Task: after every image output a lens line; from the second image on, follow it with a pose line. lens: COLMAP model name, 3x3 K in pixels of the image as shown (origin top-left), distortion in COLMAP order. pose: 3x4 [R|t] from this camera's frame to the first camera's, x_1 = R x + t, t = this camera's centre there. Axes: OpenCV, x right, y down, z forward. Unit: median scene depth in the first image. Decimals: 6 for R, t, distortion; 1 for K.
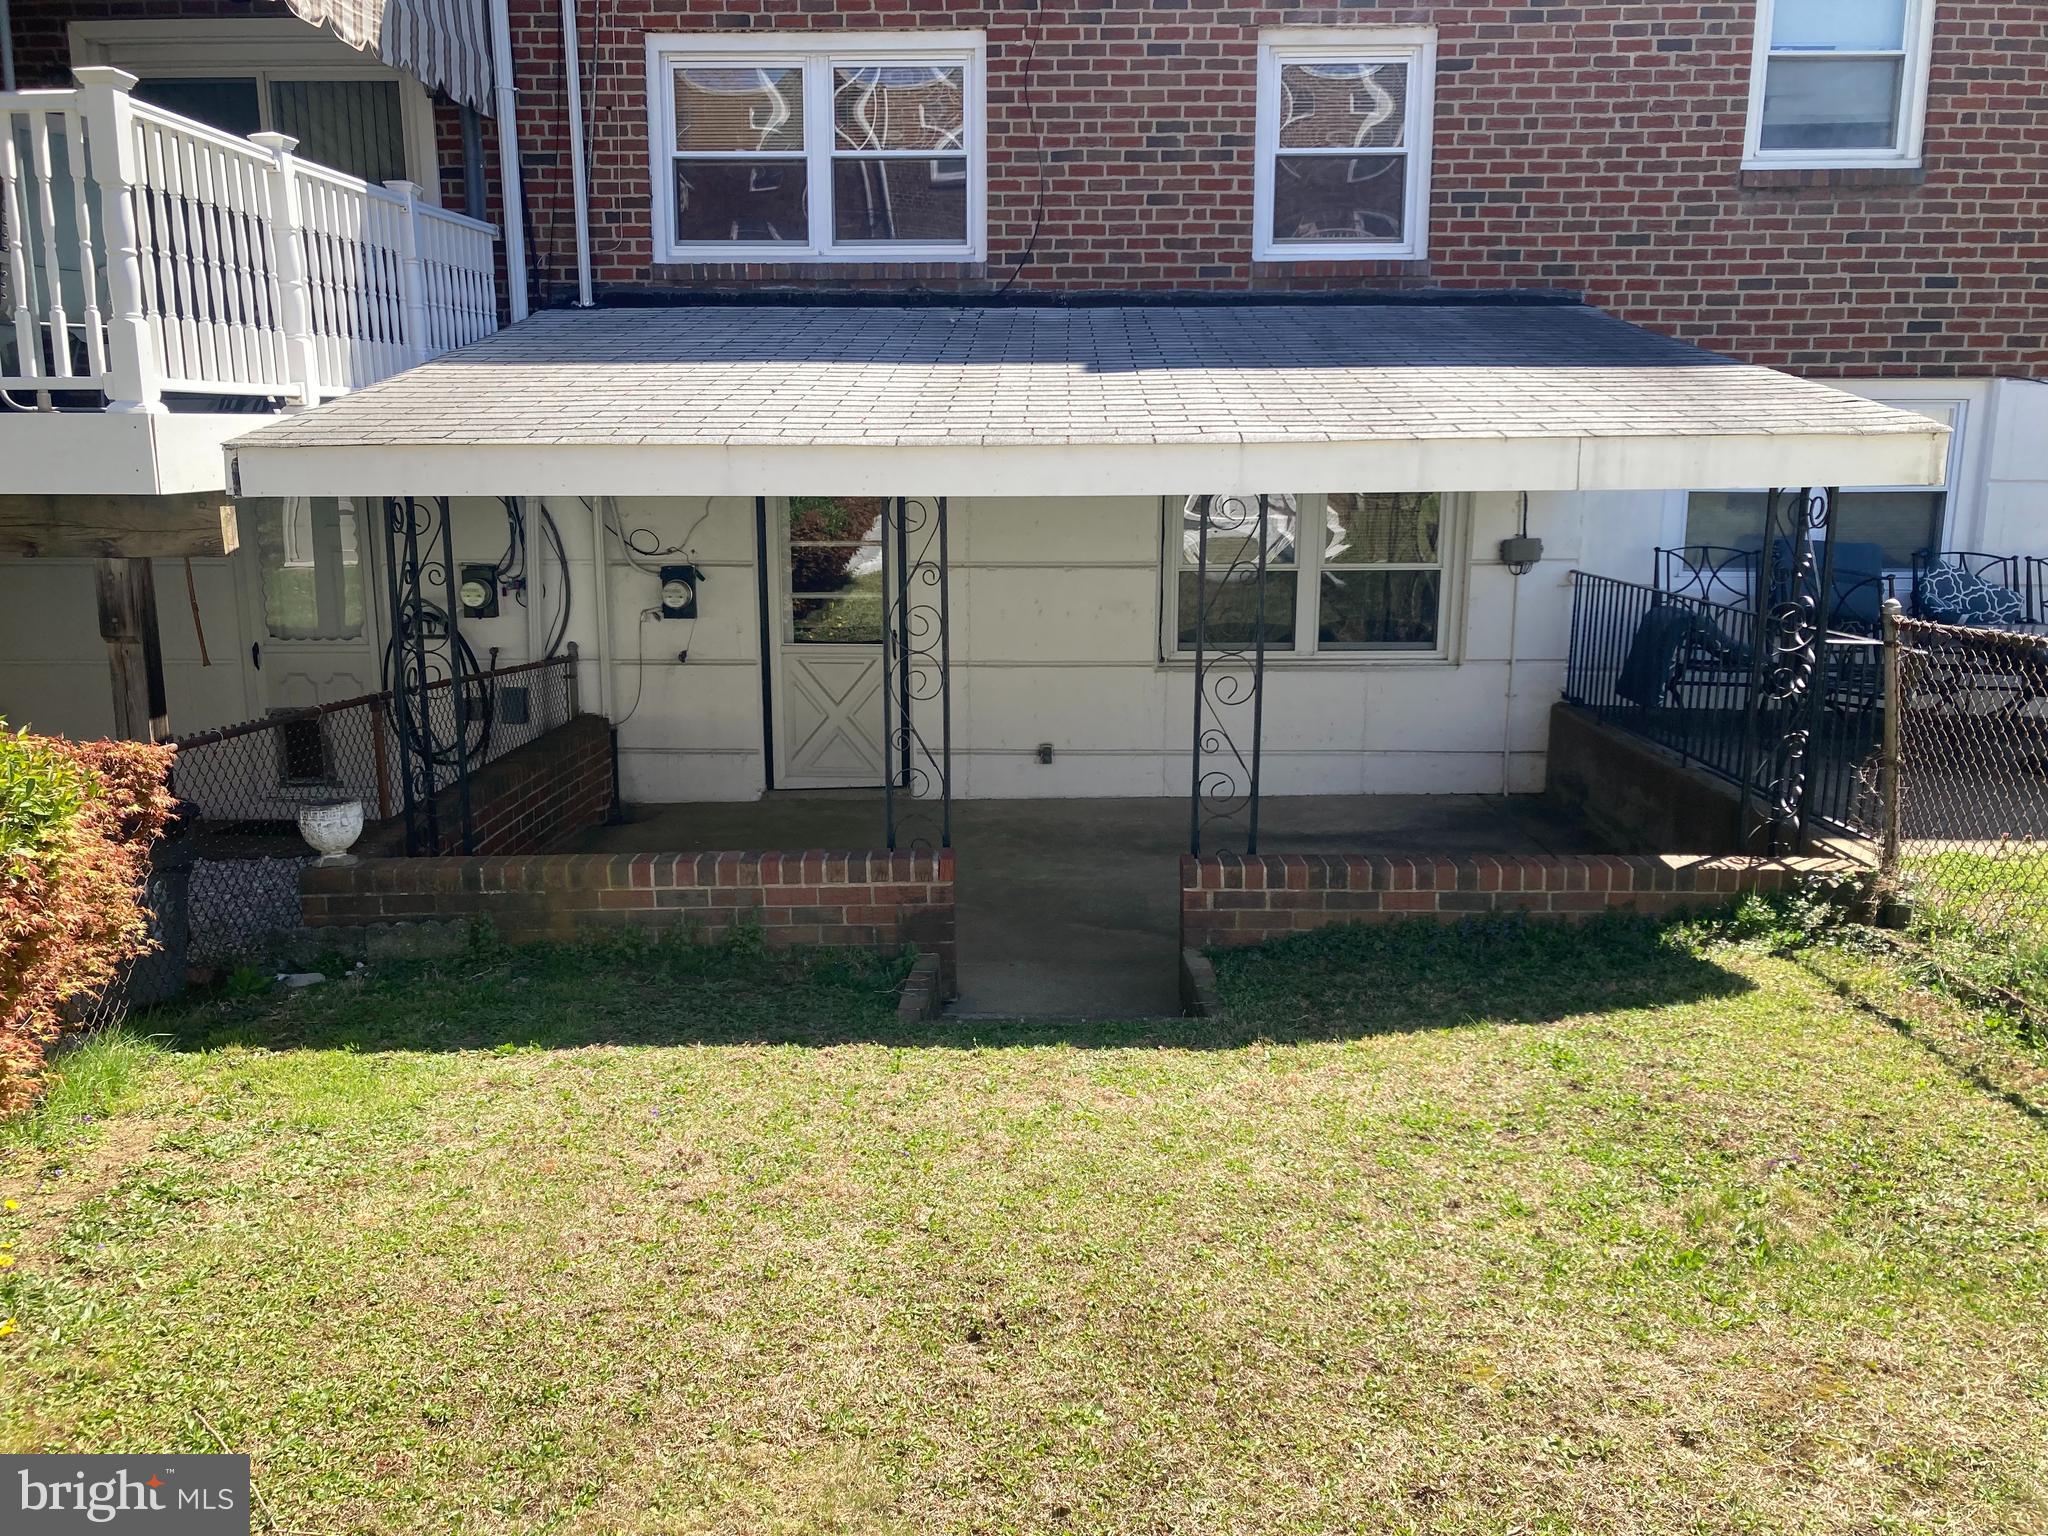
lens RADIAL K [[1667.7, 0, 1024.0], [0, 1667.7, 768.0], [0, 0, 1]] dist [0.182225, -0.001257]
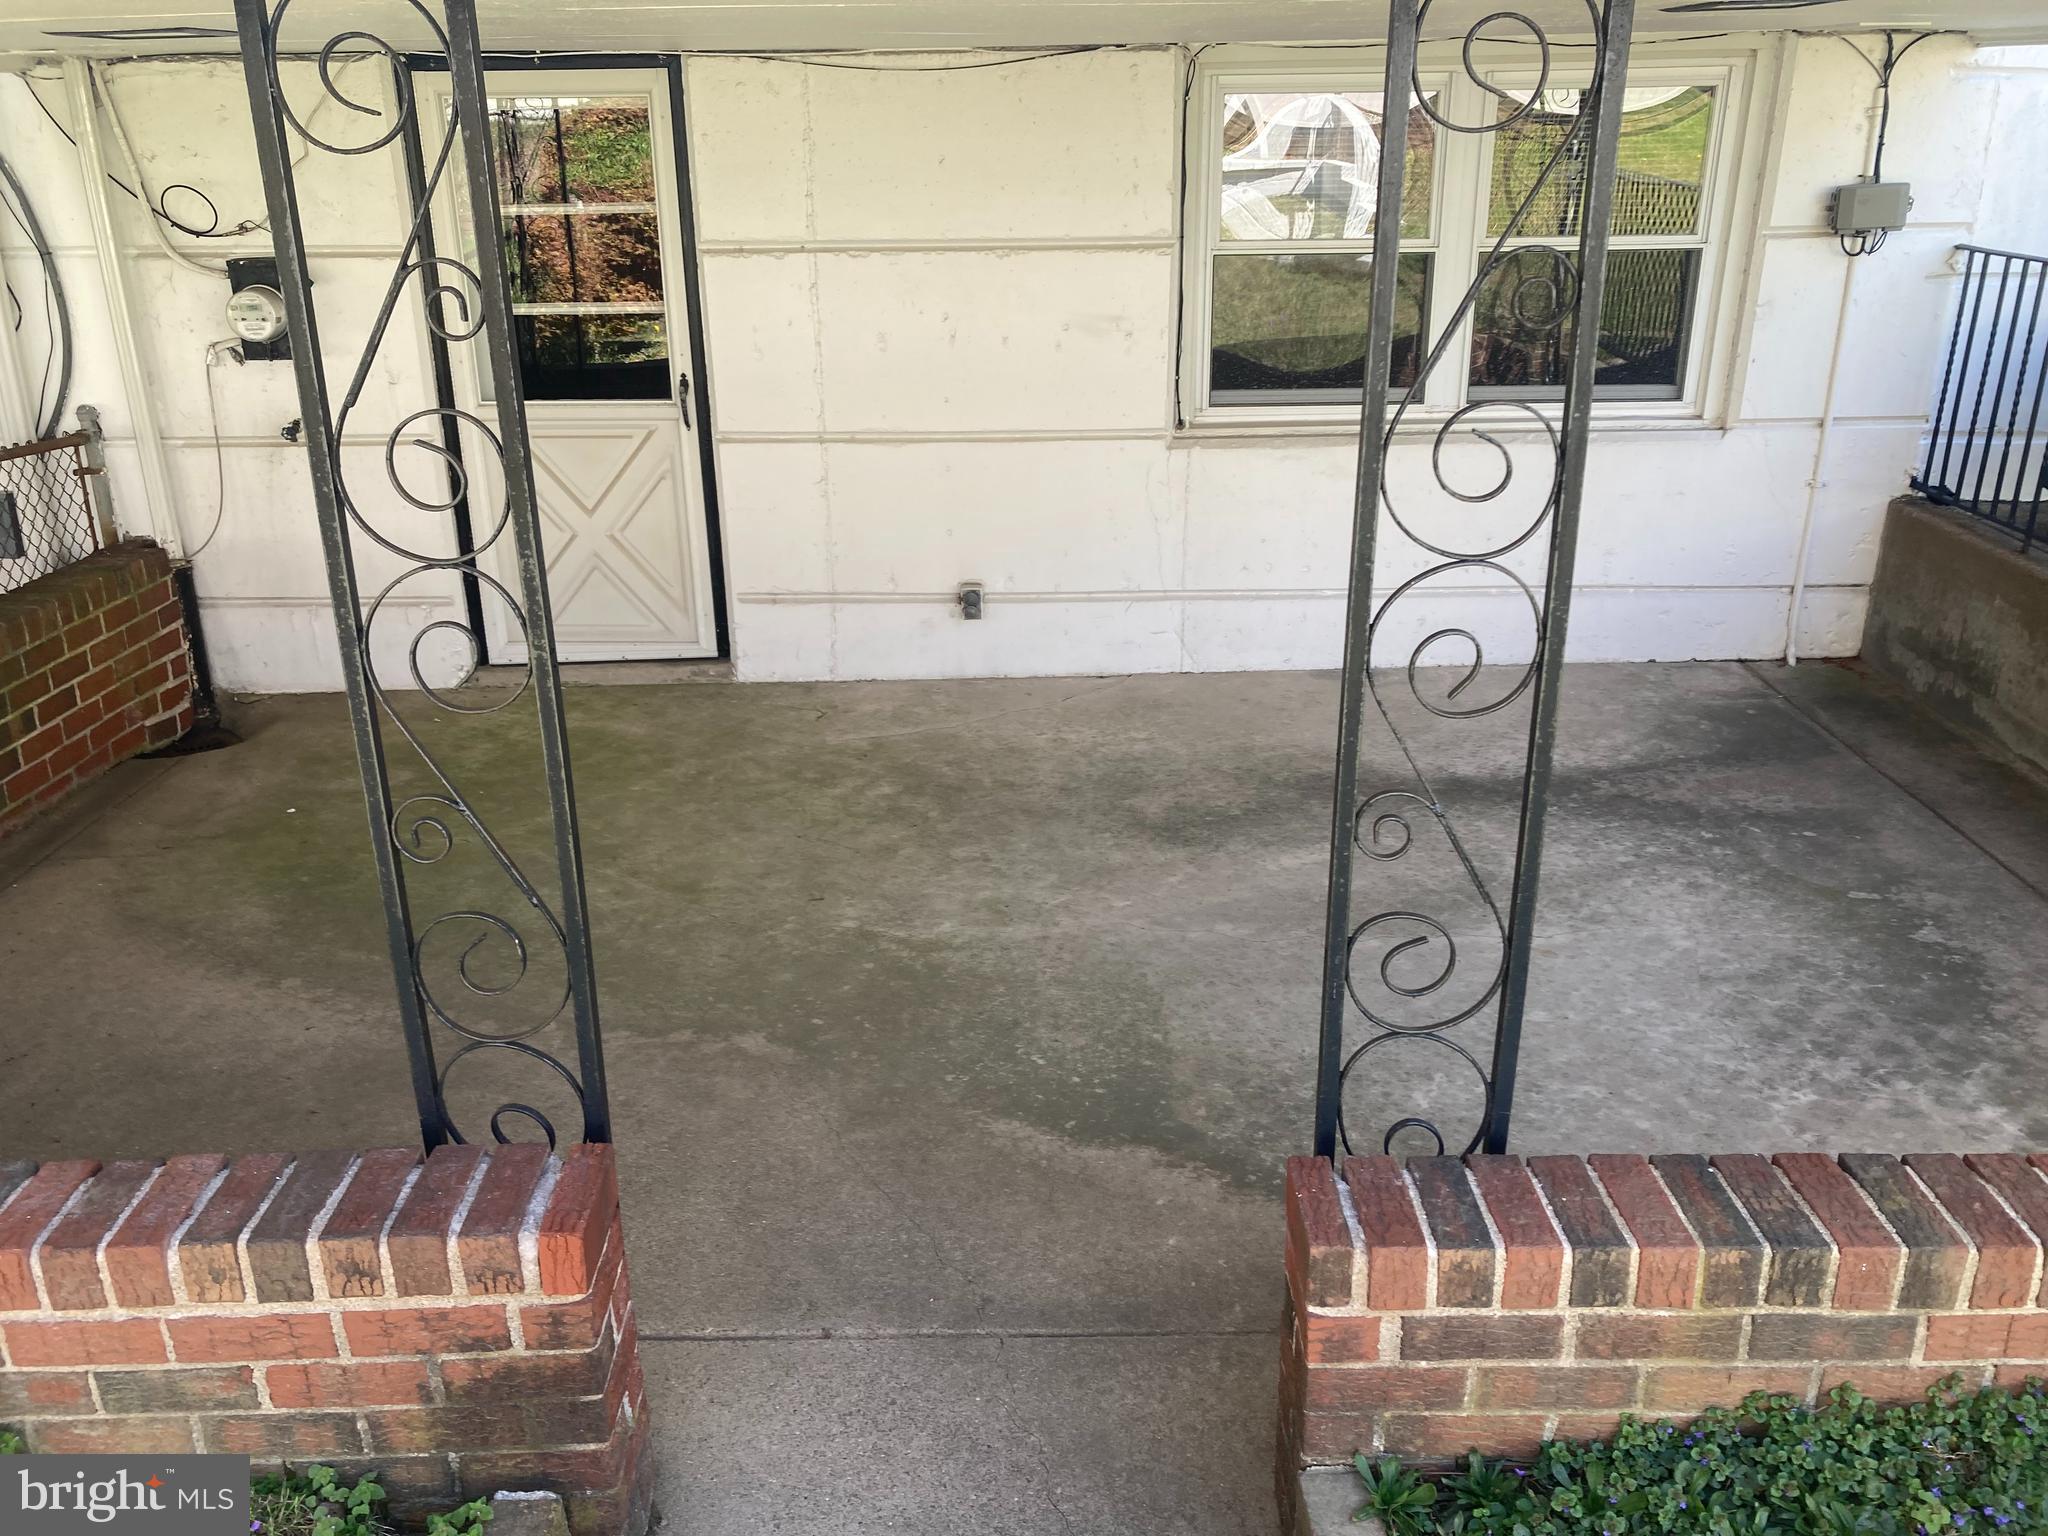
lens RADIAL K [[1695.6, 0, 1017.7], [0, 1695.6, 748.5], [0, 0, 1]] dist [0.030732, -0.002295]
pose [[0.999870, -0.015066, 0.005727, 0.025848], [0.013852, 0.984906, 0.172533, -0.058570], [-0.008240, -0.172431, 0.984987, 0.453091]]
